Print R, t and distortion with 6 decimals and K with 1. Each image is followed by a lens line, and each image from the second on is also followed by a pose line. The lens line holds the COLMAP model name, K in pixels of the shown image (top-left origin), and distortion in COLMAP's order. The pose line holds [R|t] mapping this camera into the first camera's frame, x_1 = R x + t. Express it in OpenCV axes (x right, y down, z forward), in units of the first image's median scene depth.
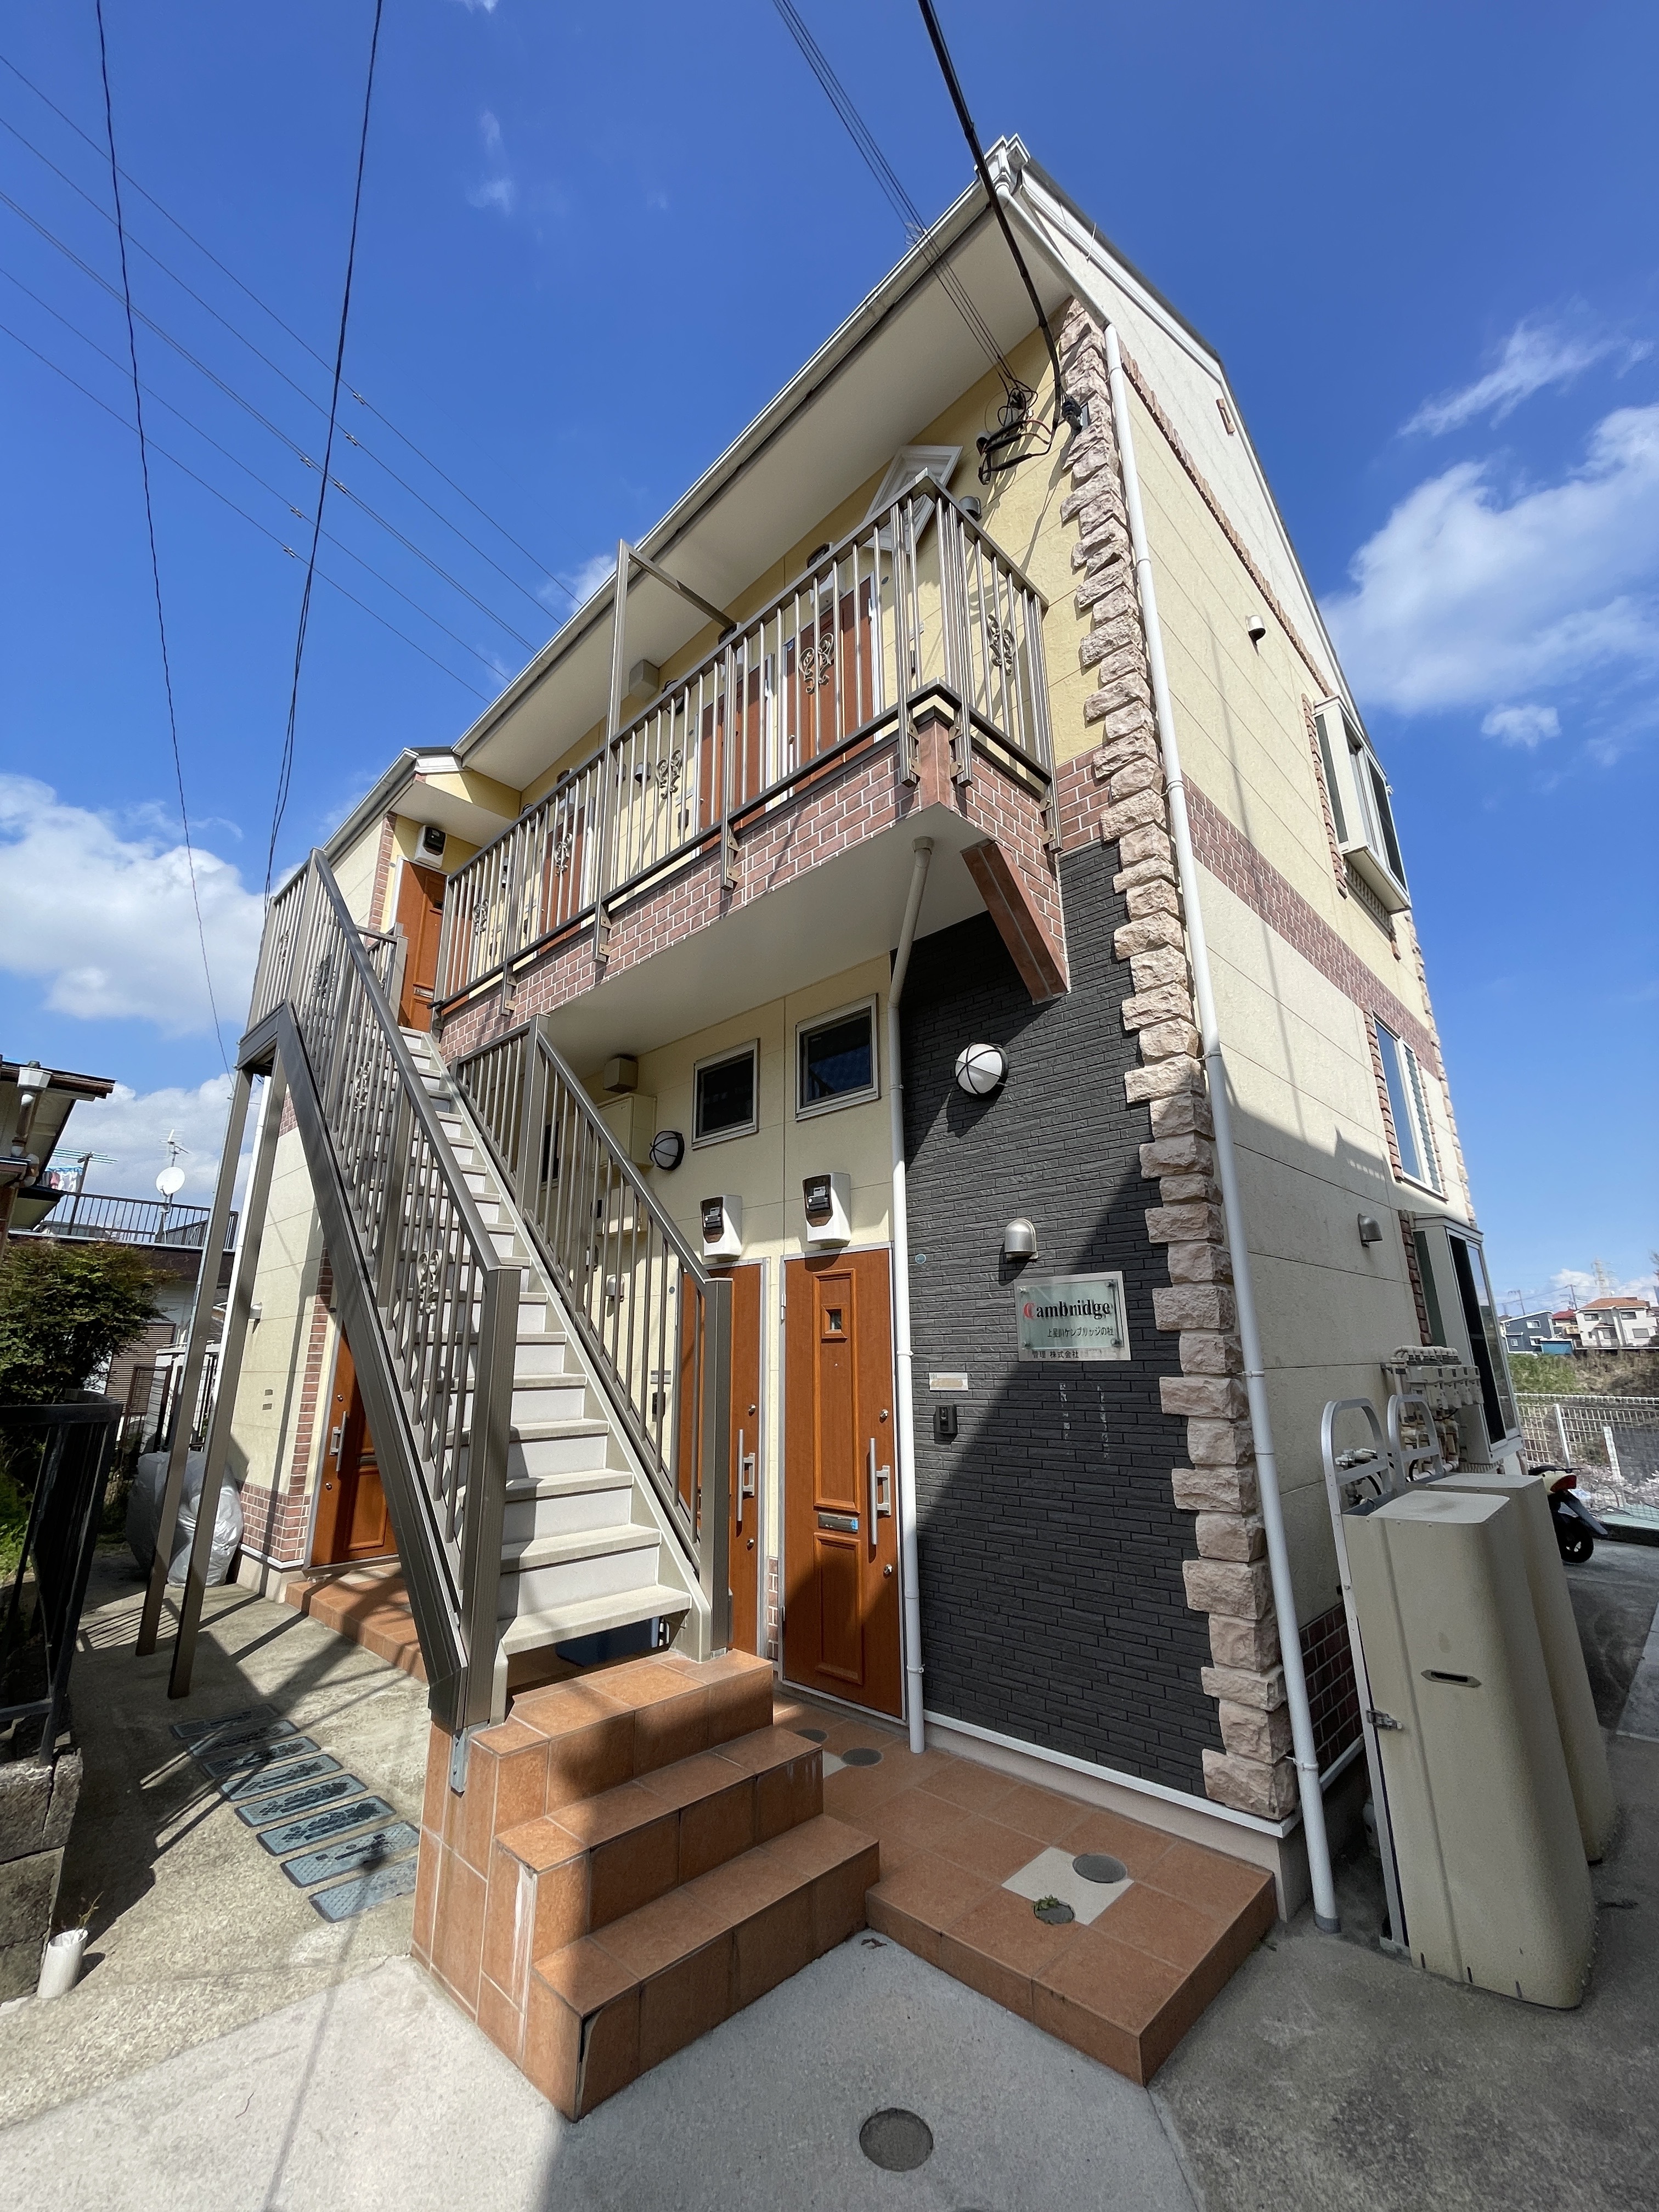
lens RADIAL K [[888.9, 0, 833.0], [0, 888.9, 1112.4], [0, 0, 1]] dist [-0.004965, -0.000011]
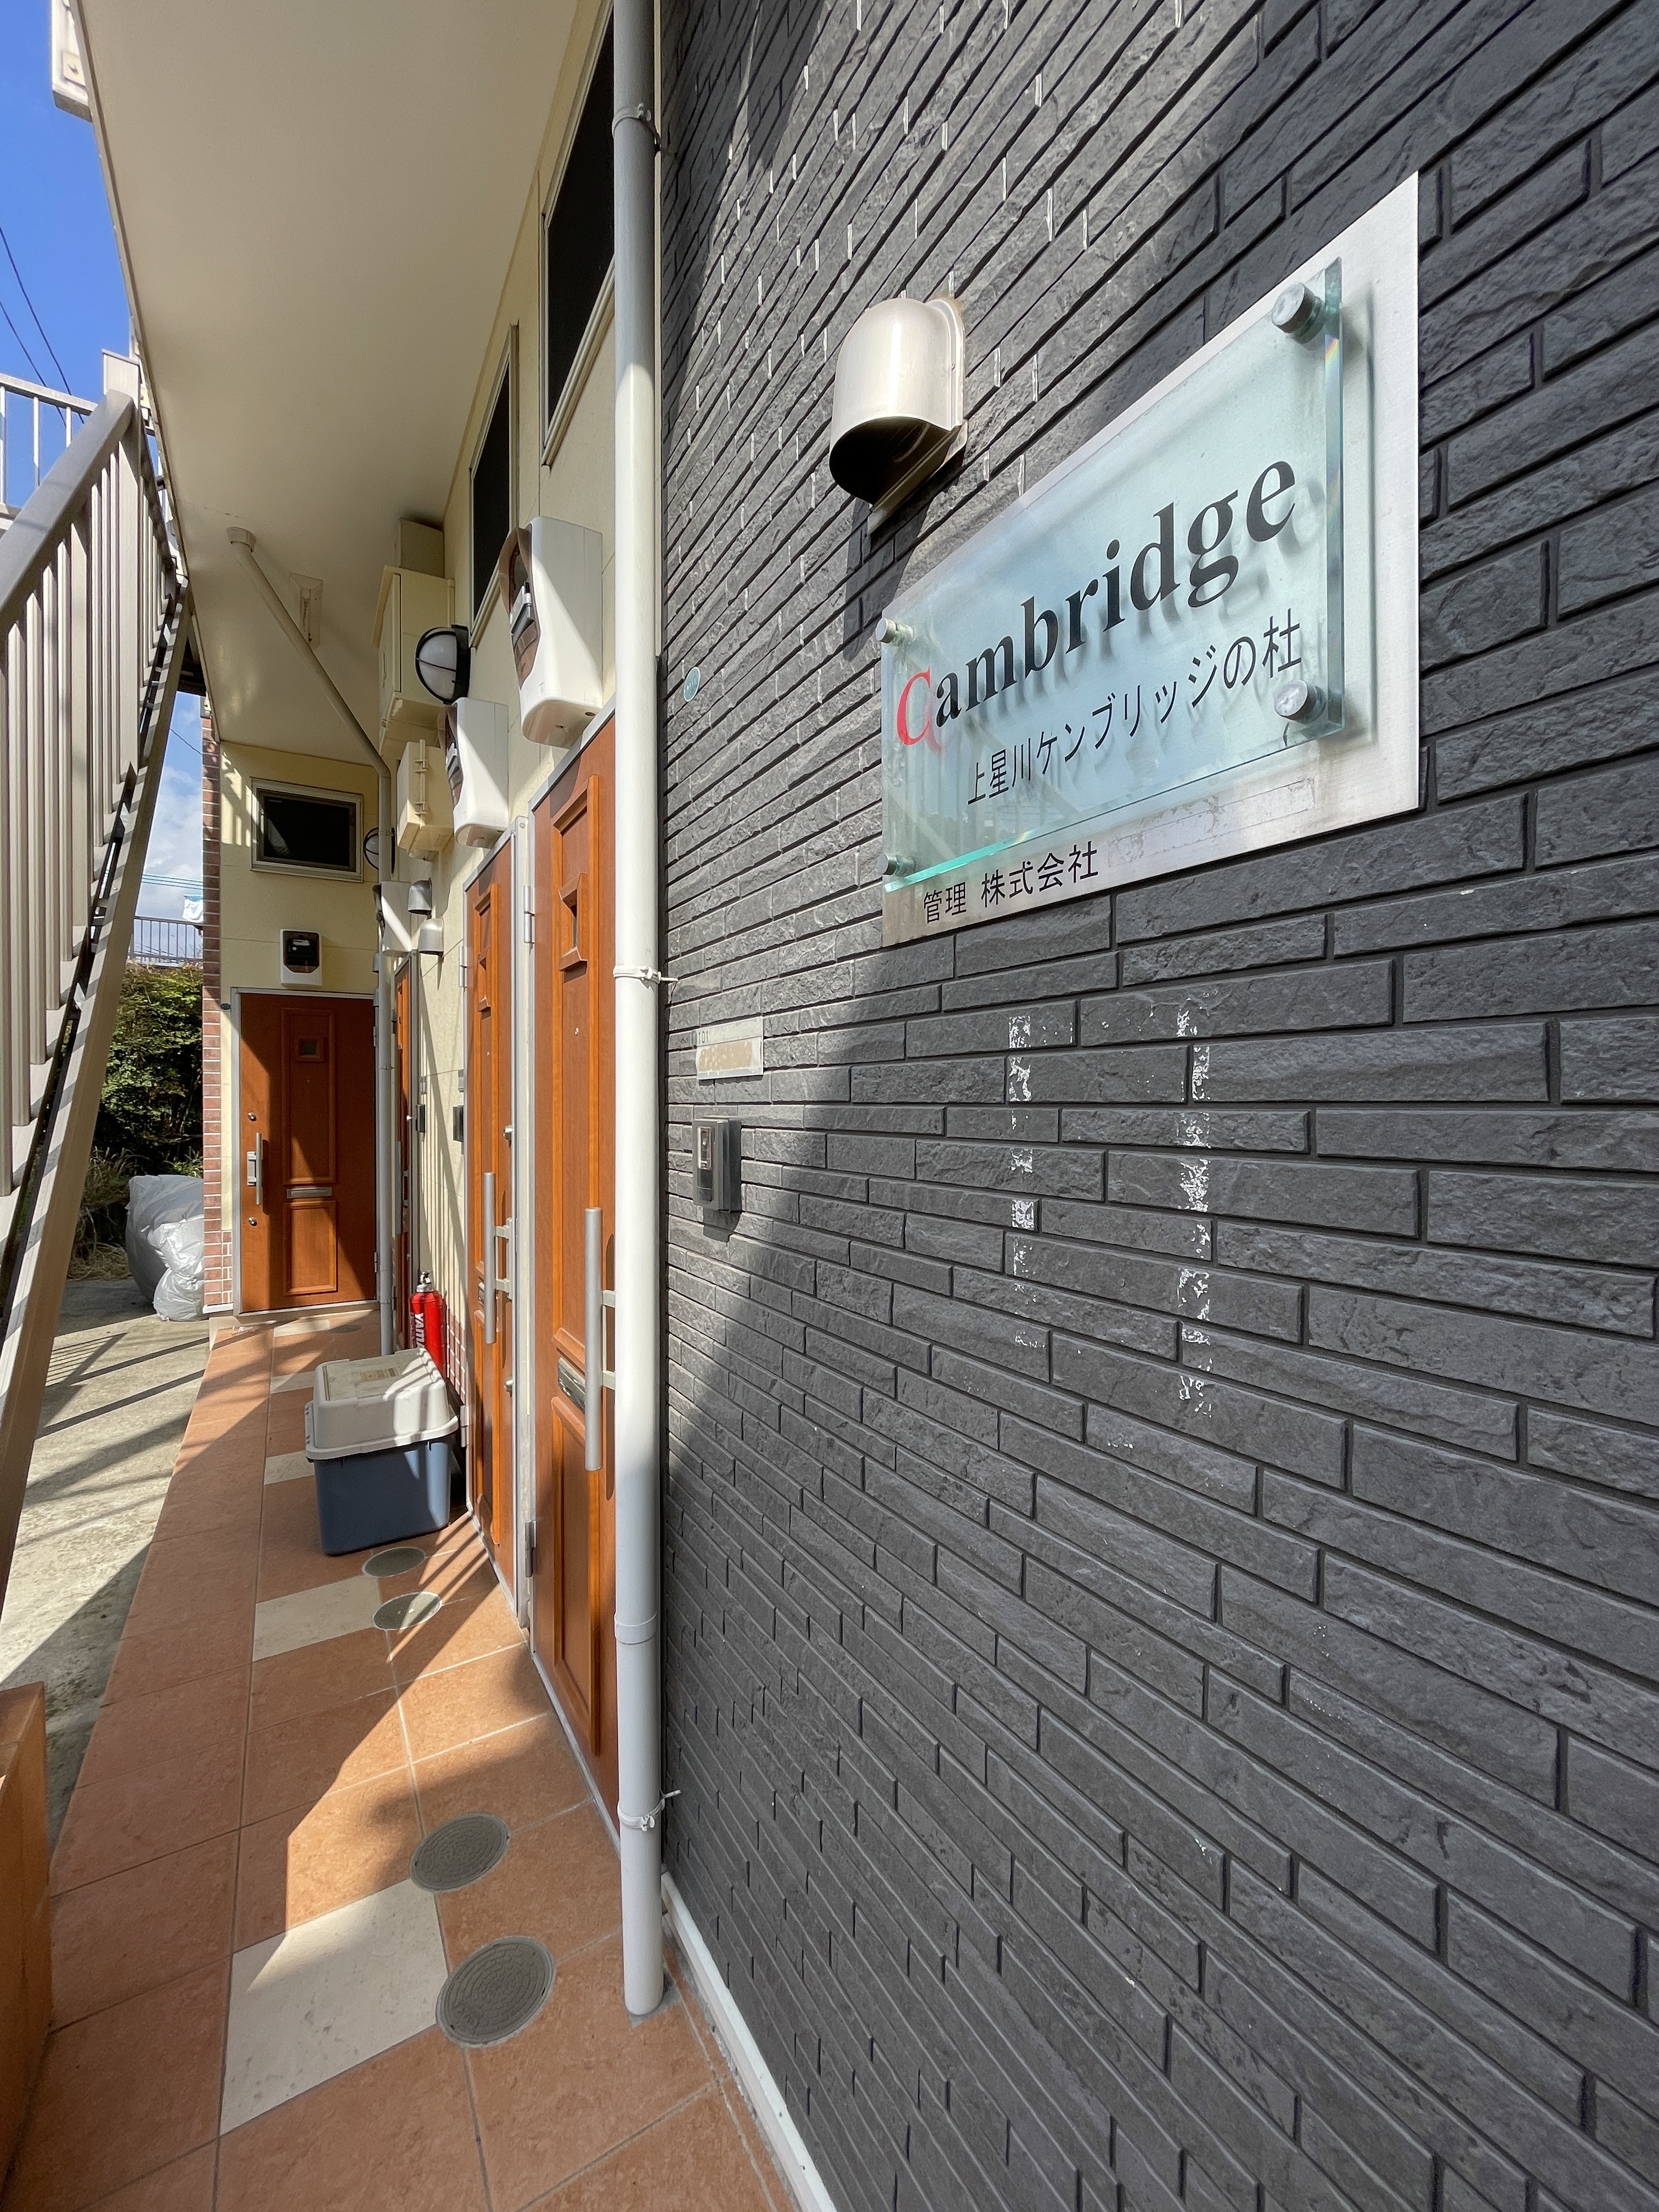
lens RADIAL K [[888.9, 0, 833.0], [0, 888.9, 1112.4], [0, 0, 1]] dist [-0.004965, -0.000011]
pose [[0.968674, 0.014060, -0.247937, 0.239662], [0.055519, 0.960865, 0.271398, 0.240350], [0.242049, -0.276661, 0.929984, 0.710776]]
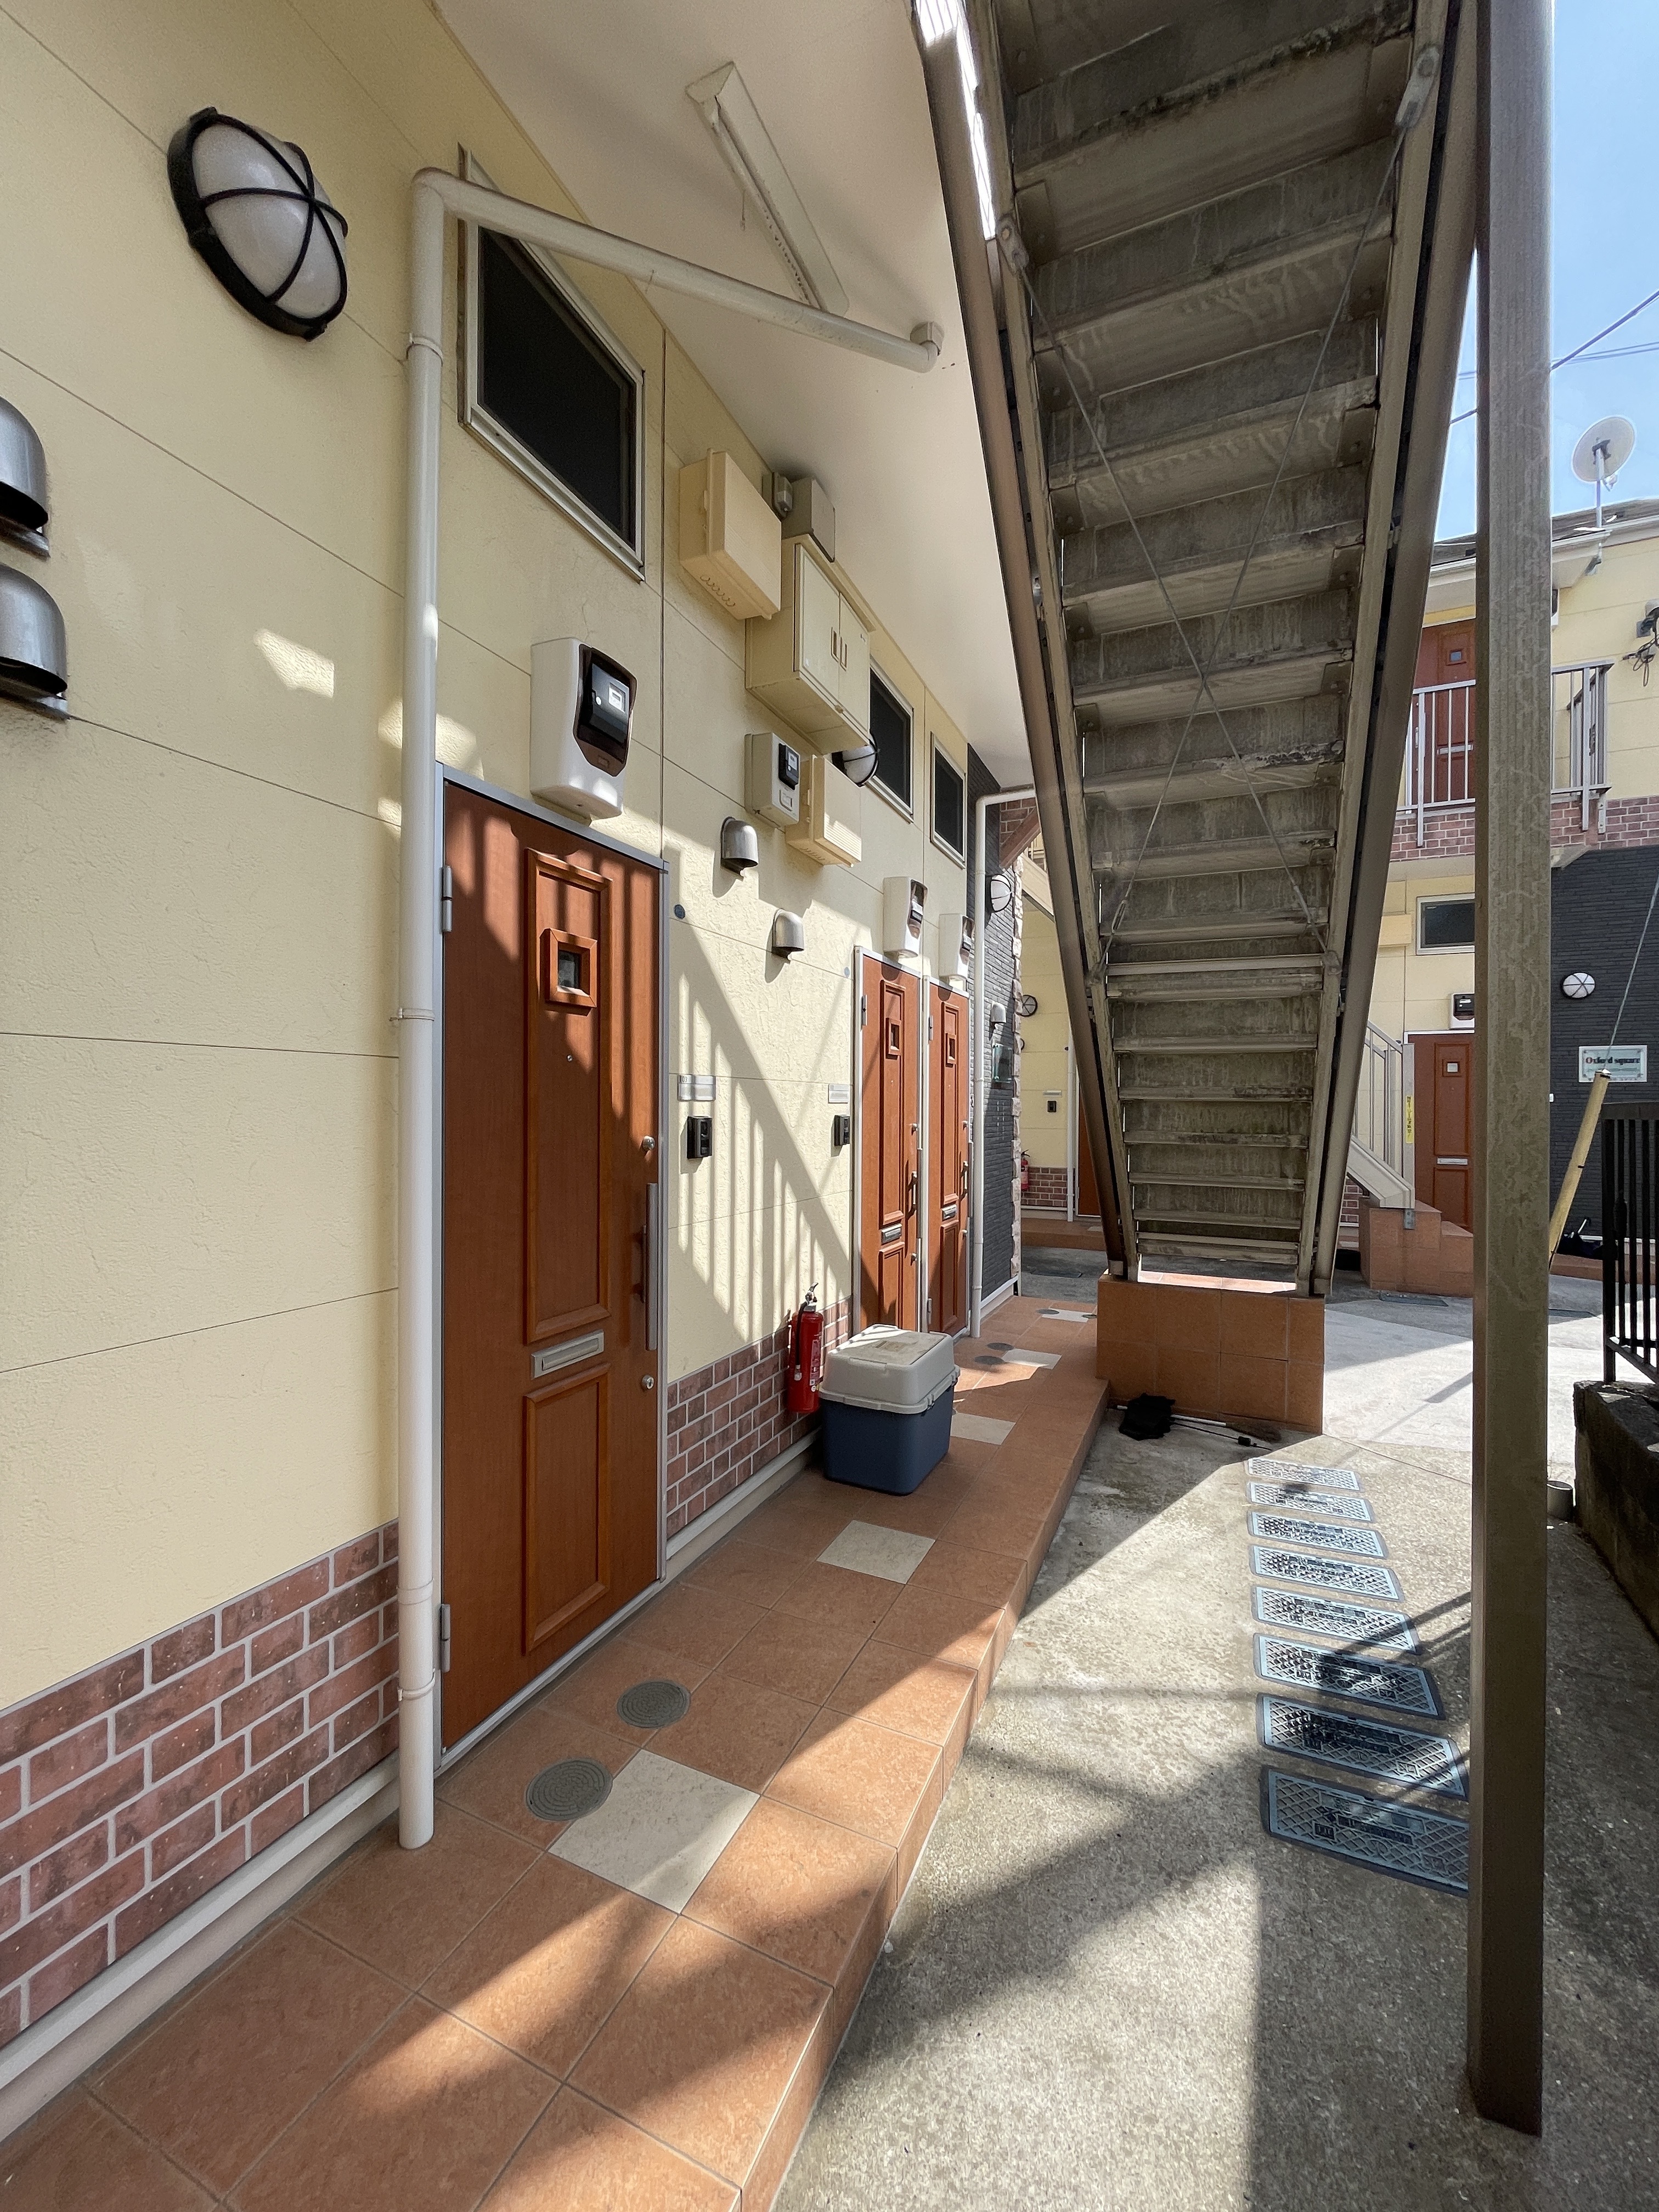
lens RADIAL K [[896.1, 0, 829.5], [0, 896.1, 1106.0], [0, 0, 1]] dist [0.000654, 0.000087]
pose [[-0.339969, 0.014113, 0.940331, -1.140494], [-0.253845, 0.961396, -0.106205, 0.519500], [-0.905530, -0.274805, -0.323262, 1.666524]]
